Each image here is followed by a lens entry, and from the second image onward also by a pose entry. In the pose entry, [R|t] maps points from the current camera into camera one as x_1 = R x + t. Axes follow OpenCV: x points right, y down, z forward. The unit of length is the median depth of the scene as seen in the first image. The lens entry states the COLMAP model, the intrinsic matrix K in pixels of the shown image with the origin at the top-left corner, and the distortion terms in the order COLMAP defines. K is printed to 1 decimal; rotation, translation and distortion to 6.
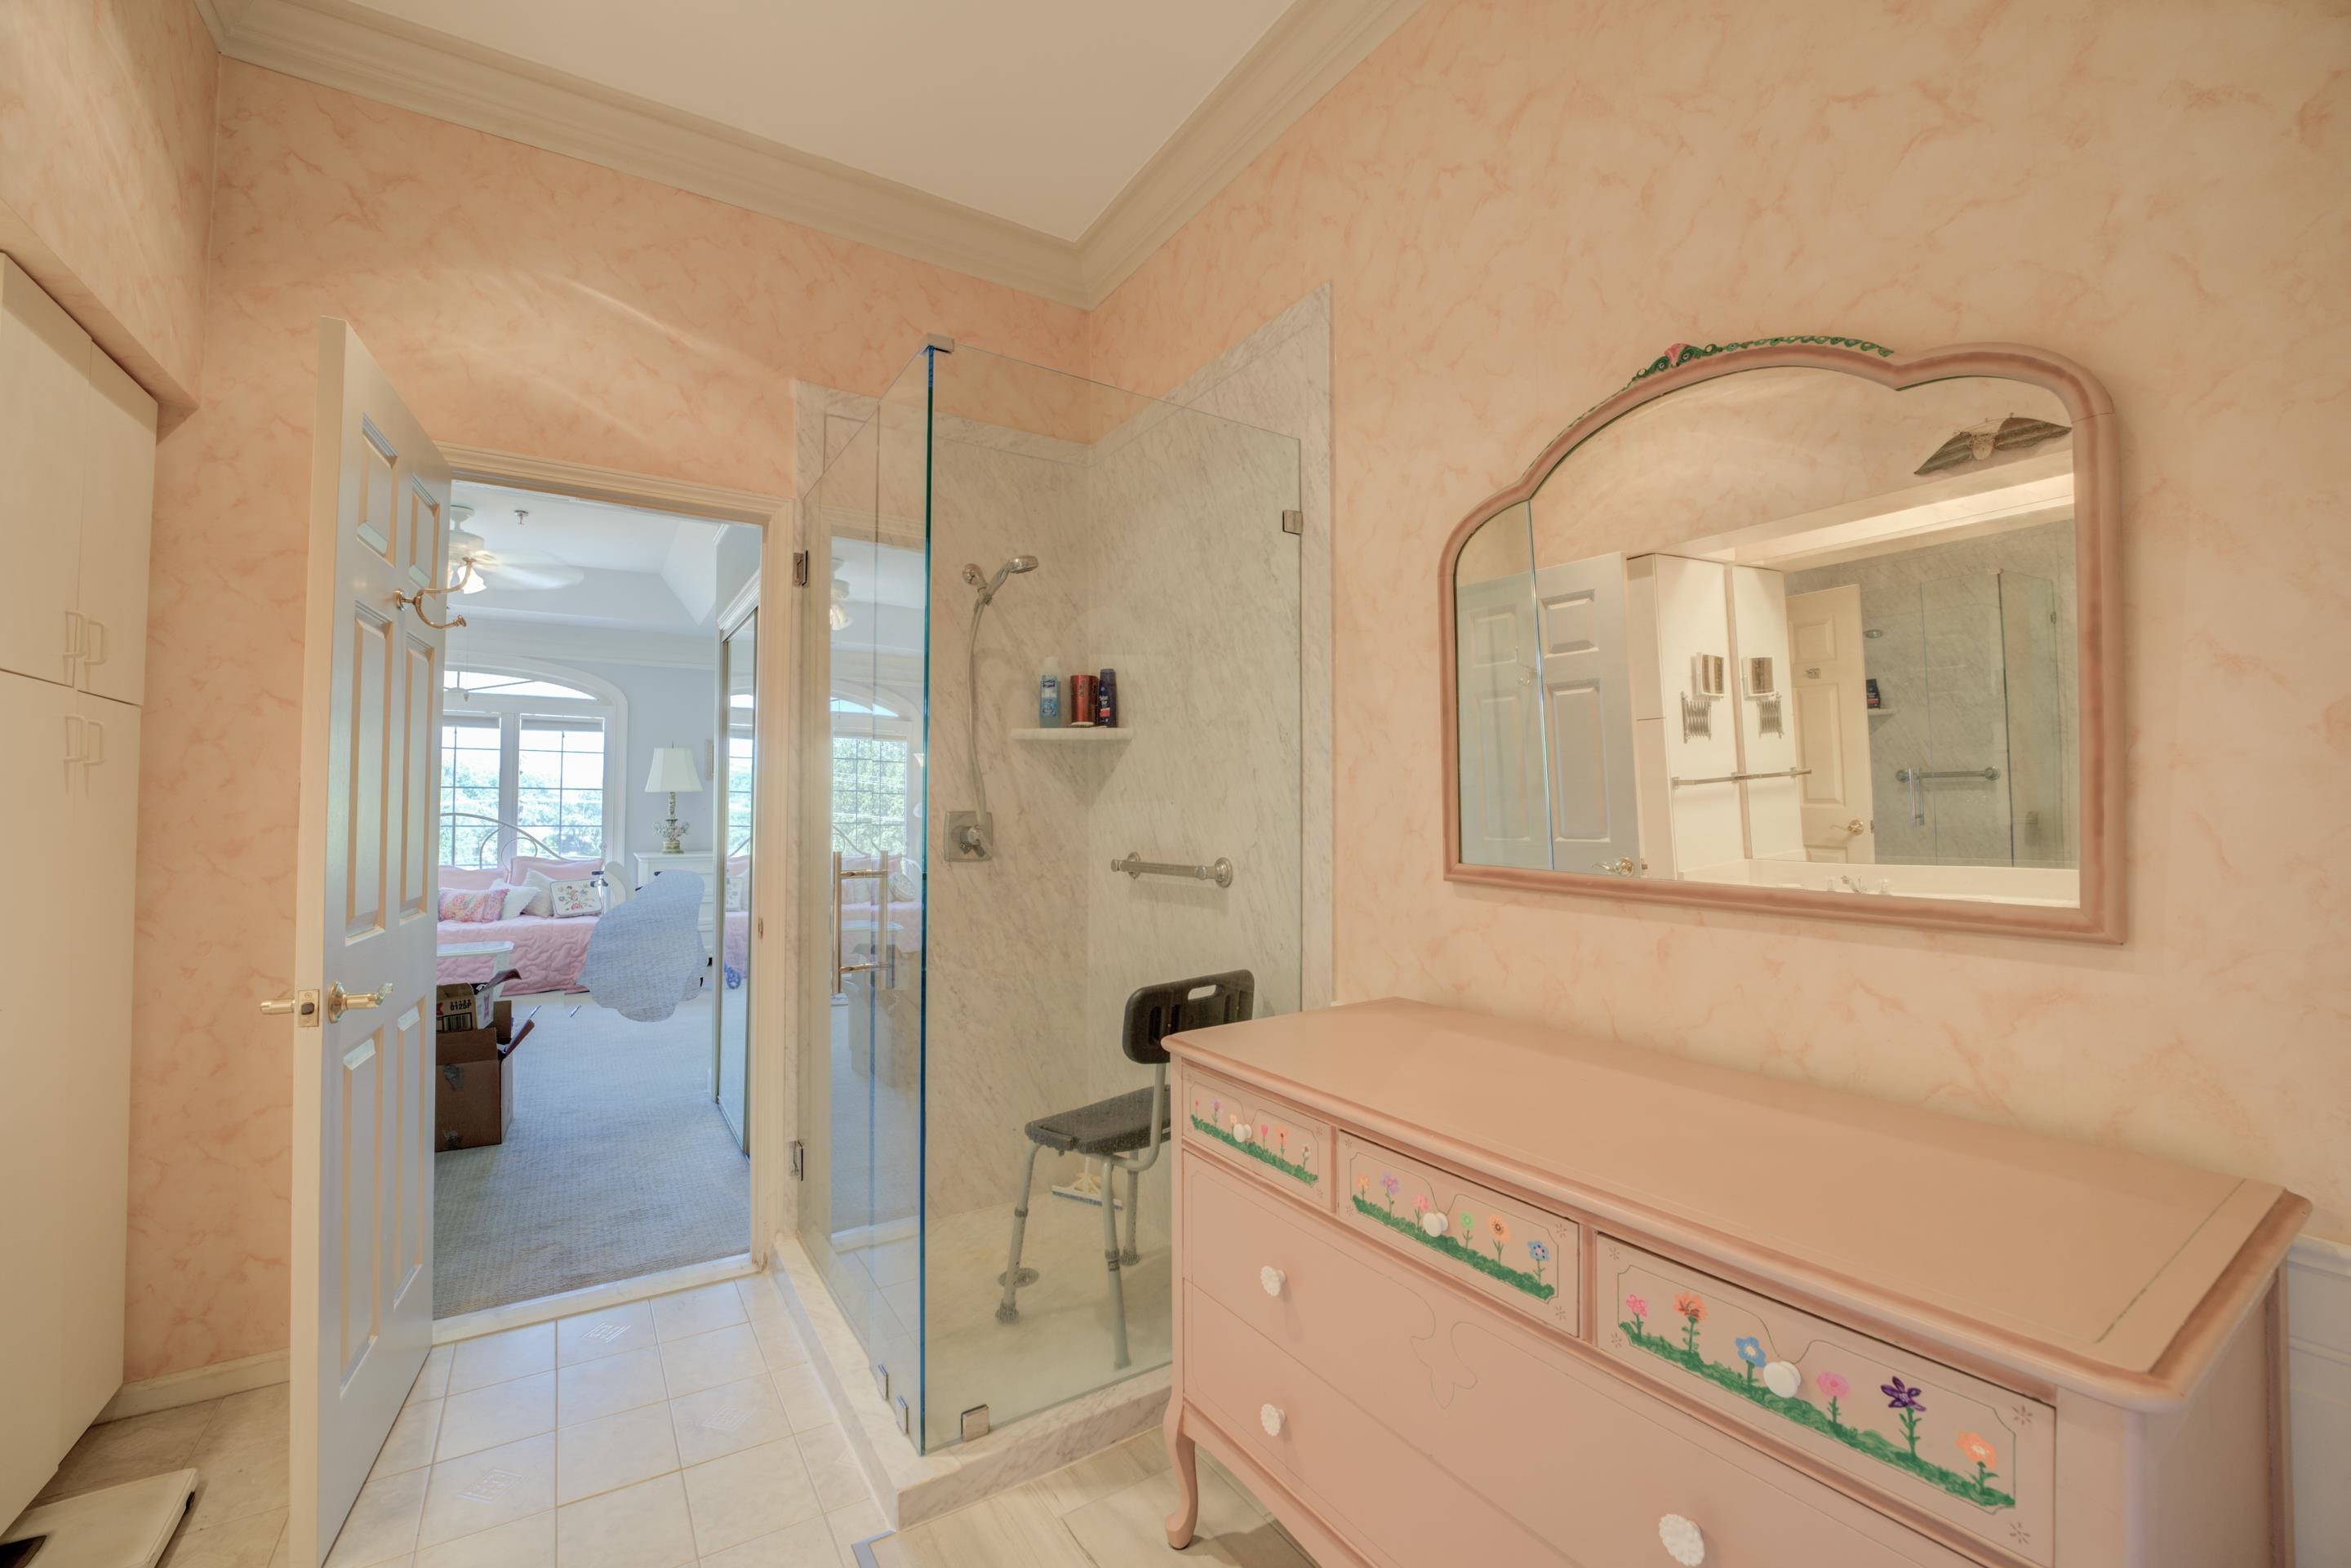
lens RADIAL K [[943.2, 0, 1166.2], [0, 943.2, 782.3], [0, 0, 1]] dist [-0.030370, 0.004227]
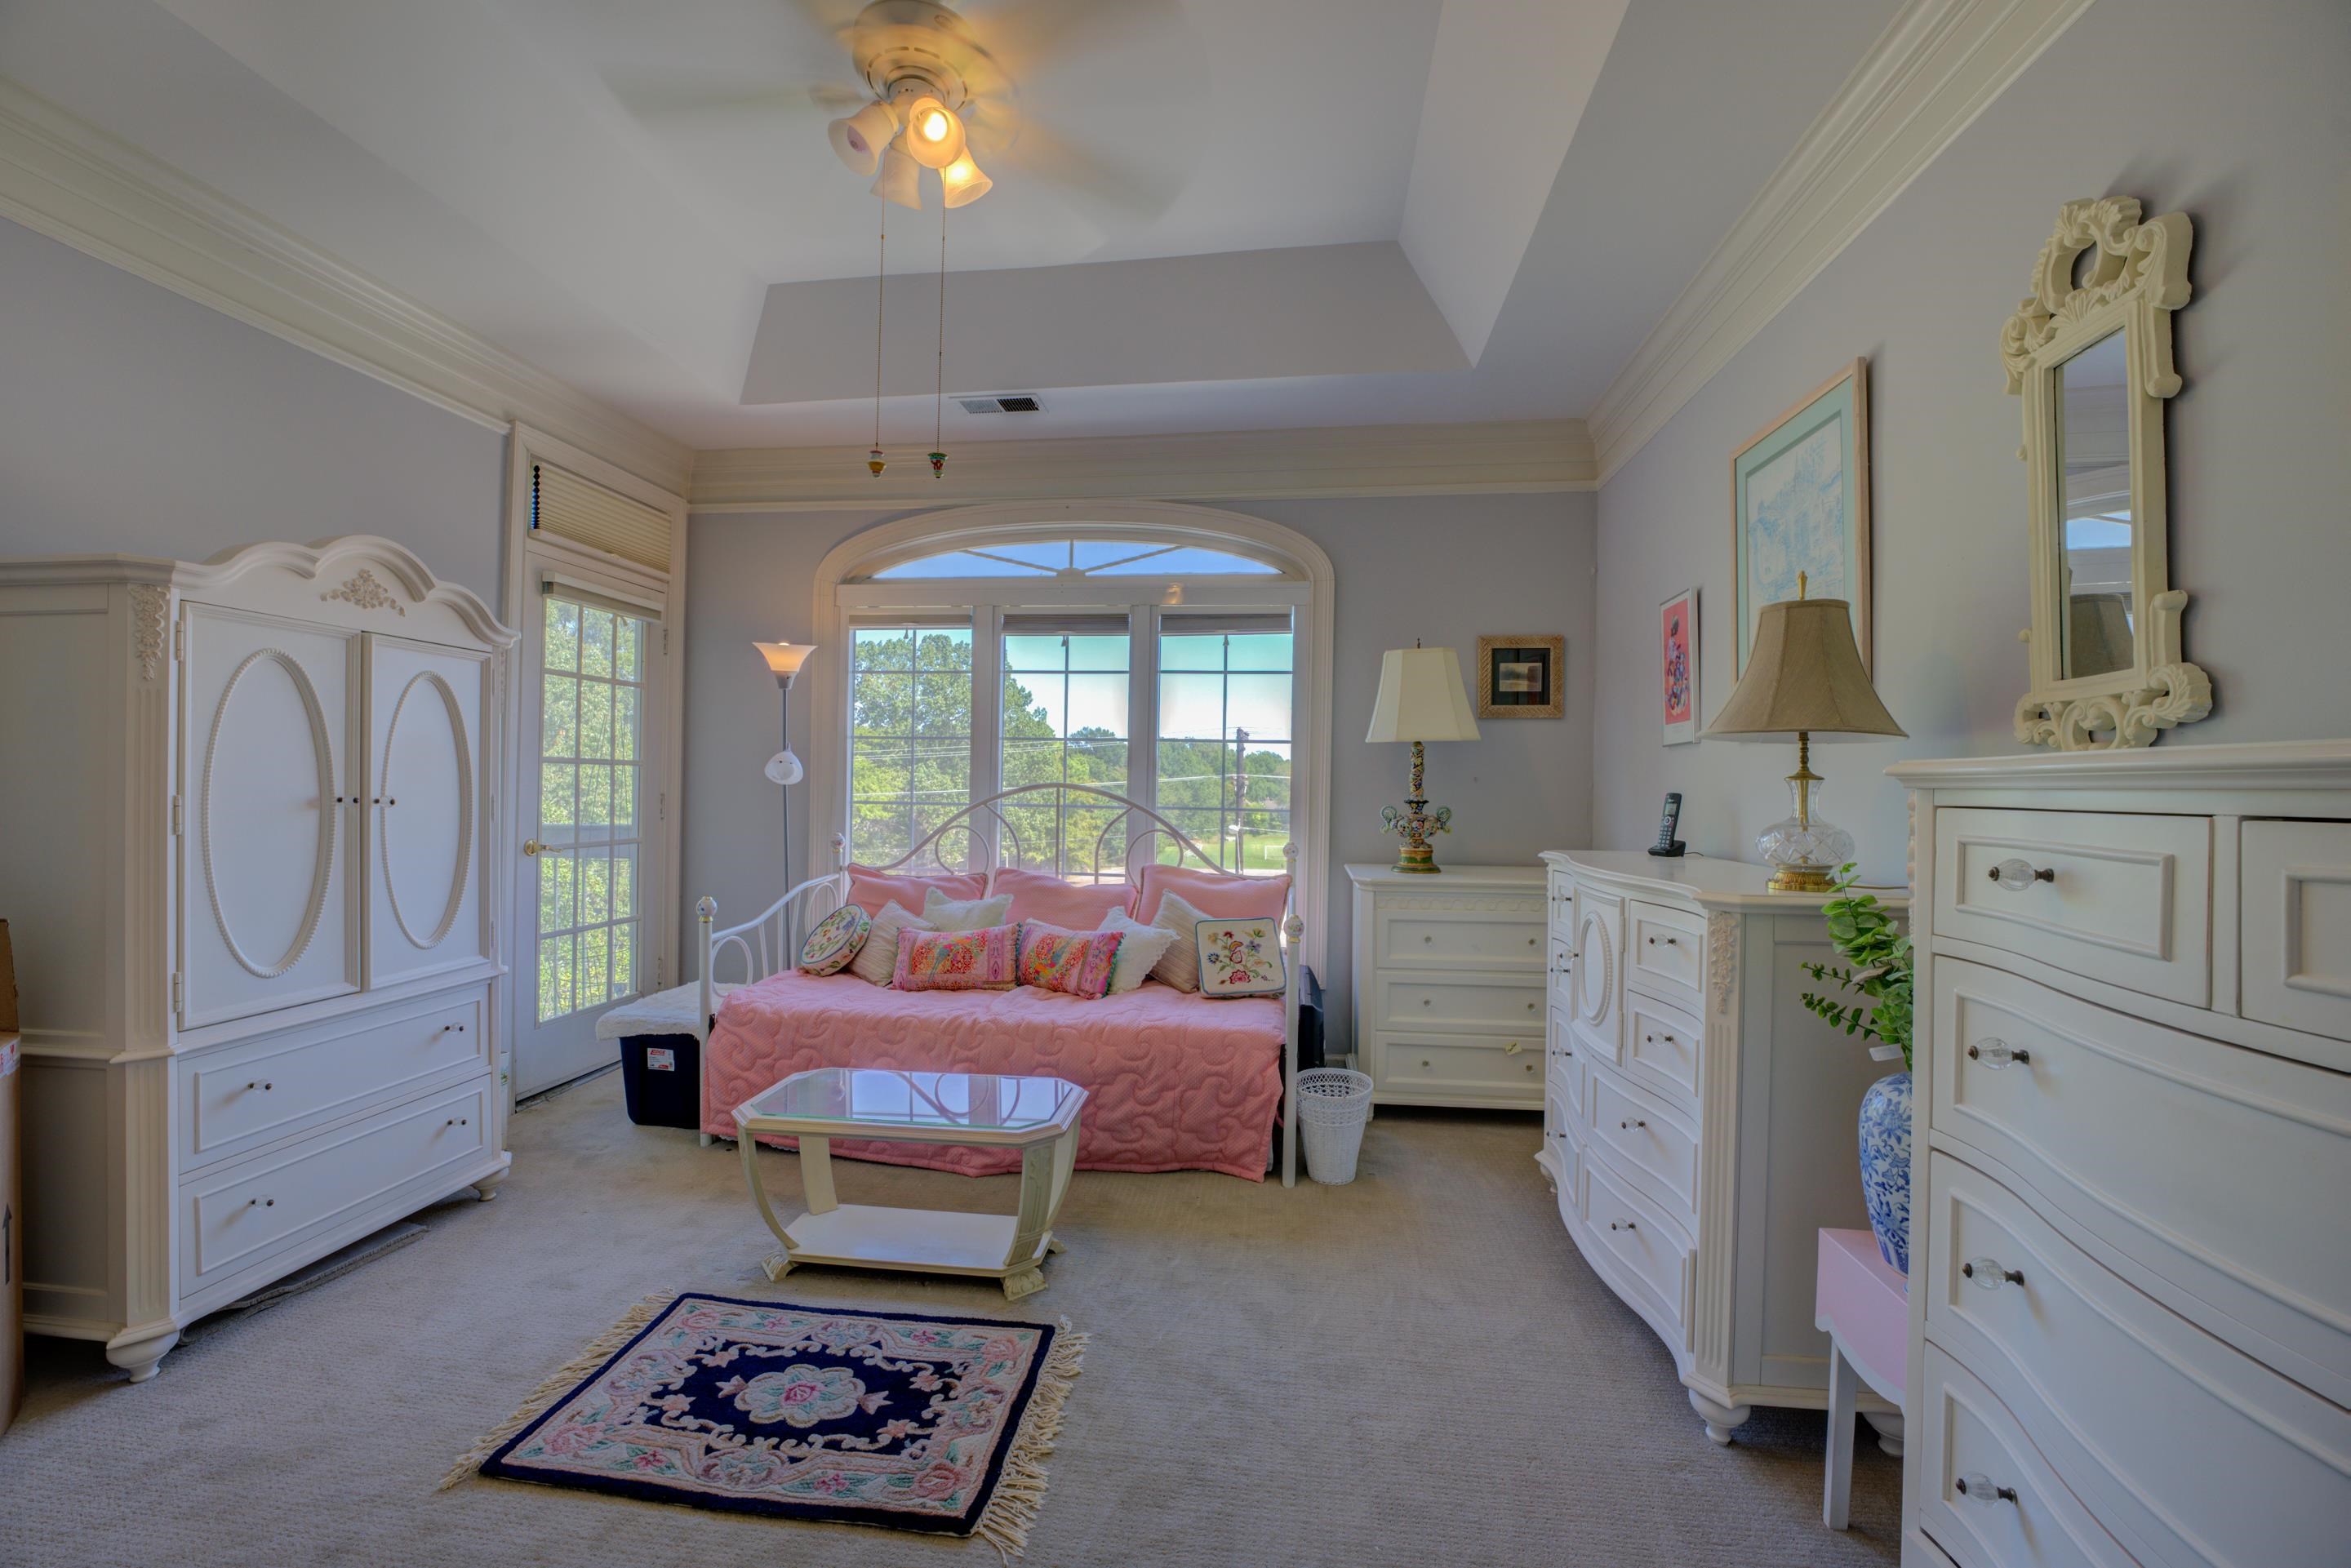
lens RADIAL K [[943.2, 0, 1179.8], [0, 943.2, 788.4], [0, 0, 1]] dist [-0.030370, 0.004227]
pose [[0.771539, 0.008091, -0.636130, -0.337229], [0.008380, 0.999703, 0.022879, 0.023059], [0.636126, -0.022983, 0.771243, 0.589218]]
